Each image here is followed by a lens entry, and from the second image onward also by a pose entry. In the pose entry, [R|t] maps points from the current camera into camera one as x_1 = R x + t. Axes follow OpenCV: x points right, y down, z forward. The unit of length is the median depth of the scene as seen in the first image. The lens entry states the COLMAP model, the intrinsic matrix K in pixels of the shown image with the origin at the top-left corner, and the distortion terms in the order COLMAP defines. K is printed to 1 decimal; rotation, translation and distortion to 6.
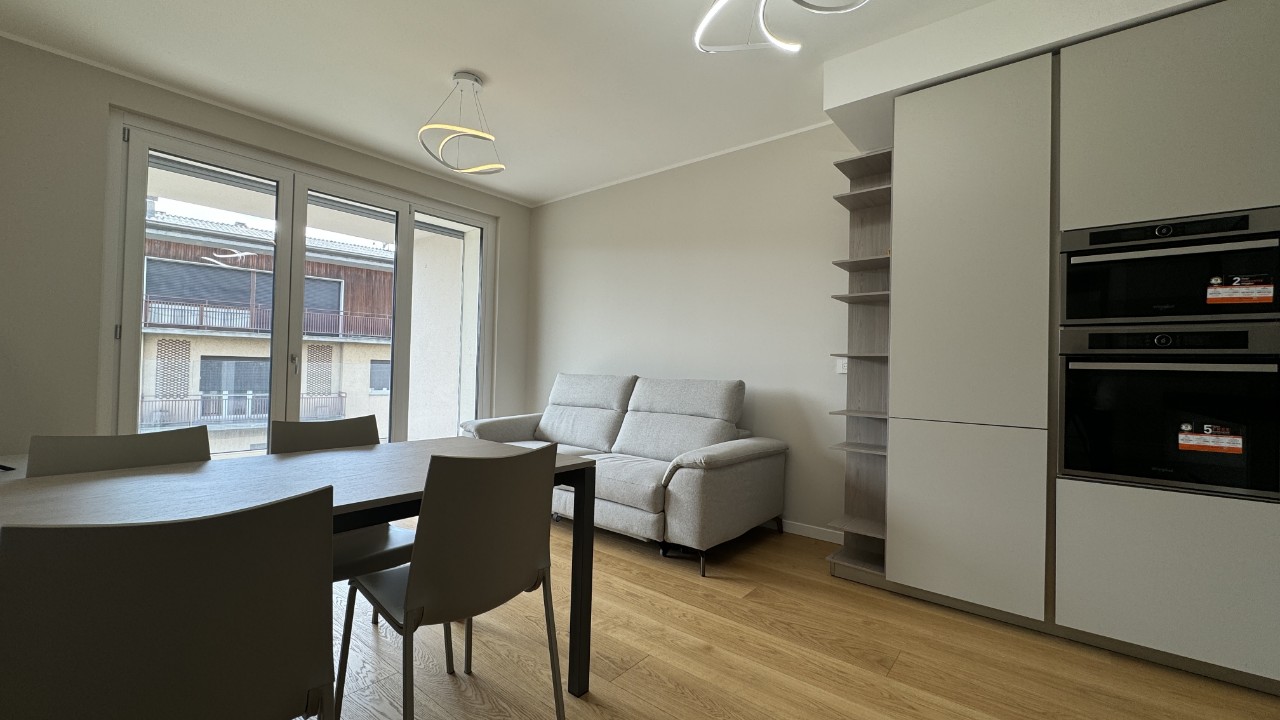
lens RADIAL K [[511.0, 0, 638.9], [0, 511.0, 360.5], [0, 0, 1]] dist [-0.002554, 0.000489]
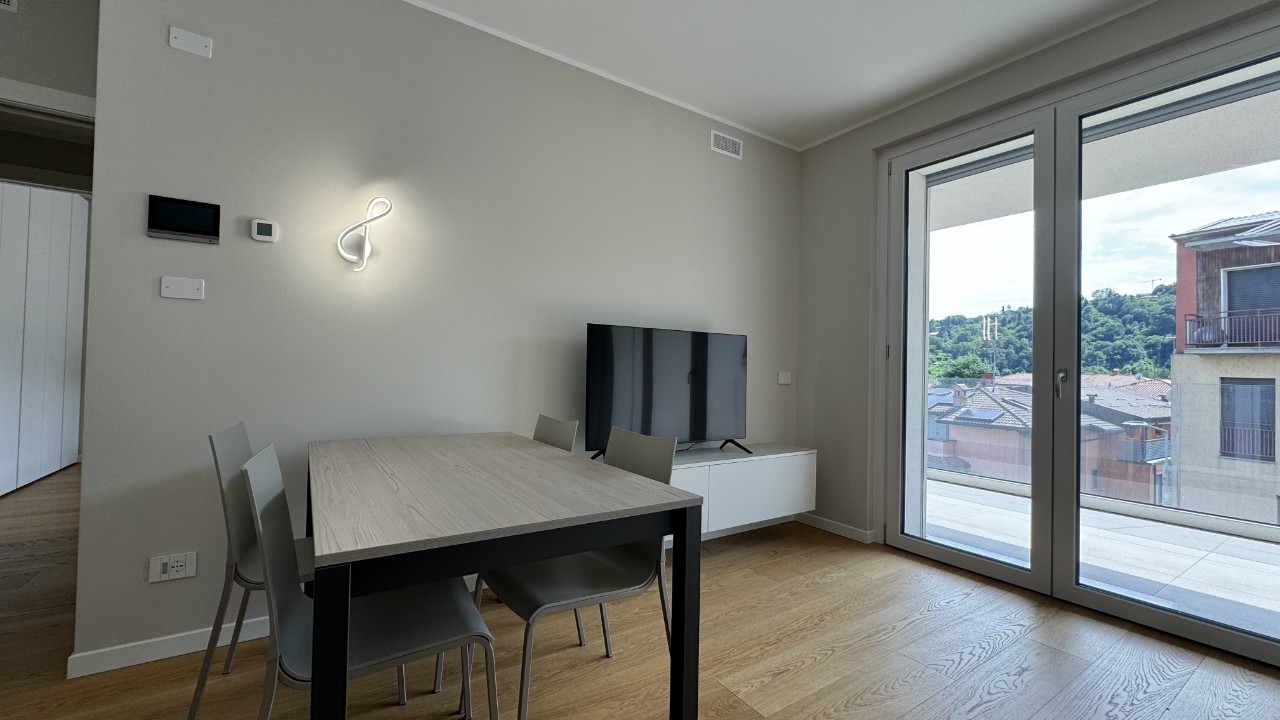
lens RADIAL K [[511.0, 0, 638.9], [0, 511.0, 360.5], [0, 0, 1]] dist [-0.002554, 0.000489]
pose [[-0.298618, -0.045918, -0.953267, 0.197540], [-0.012900, 0.998945, -0.044077, 0.021032], [0.954285, -0.000865, -0.298895, 0.986321]]
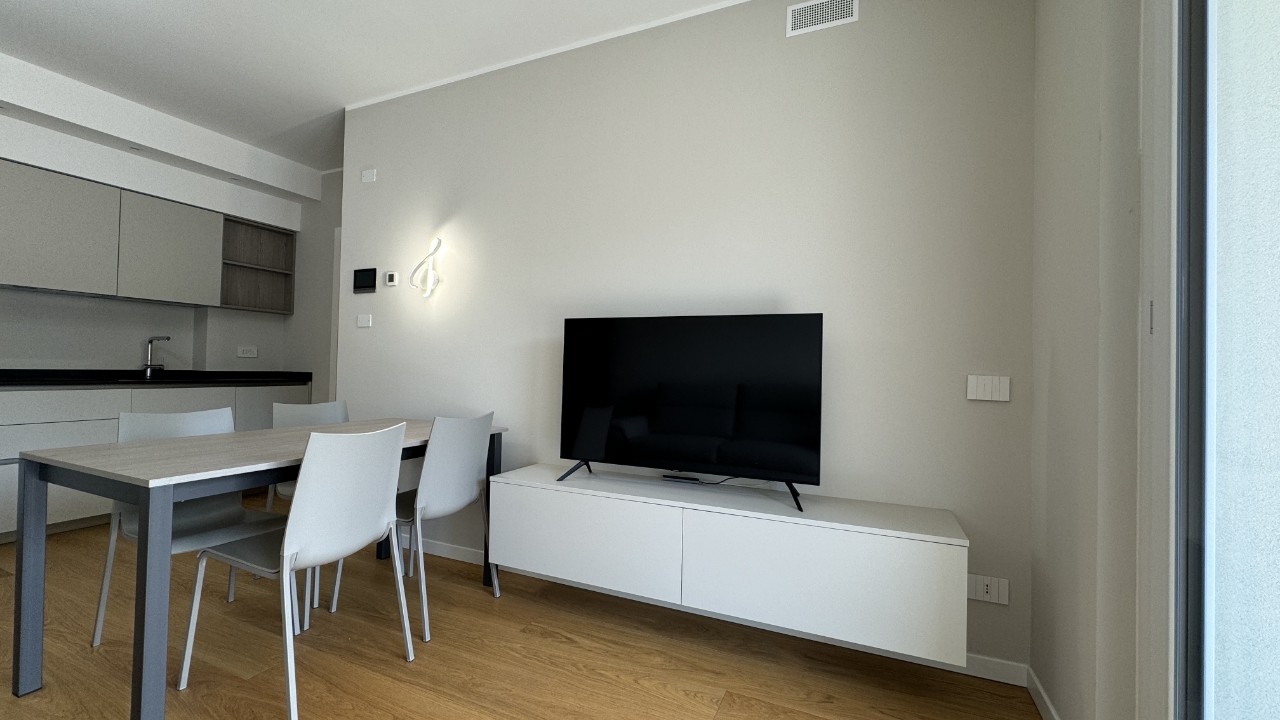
lens RADIAL K [[511.0, 0, 638.9], [0, 511.0, 360.5], [0, 0, 1]] dist [-0.002554, 0.000489]
pose [[-0.964790, -0.049470, -0.258327, -0.650287], [-0.041041, 0.998438, -0.037922, 0.009614], [0.259799, -0.025985, -0.965313, 1.530913]]
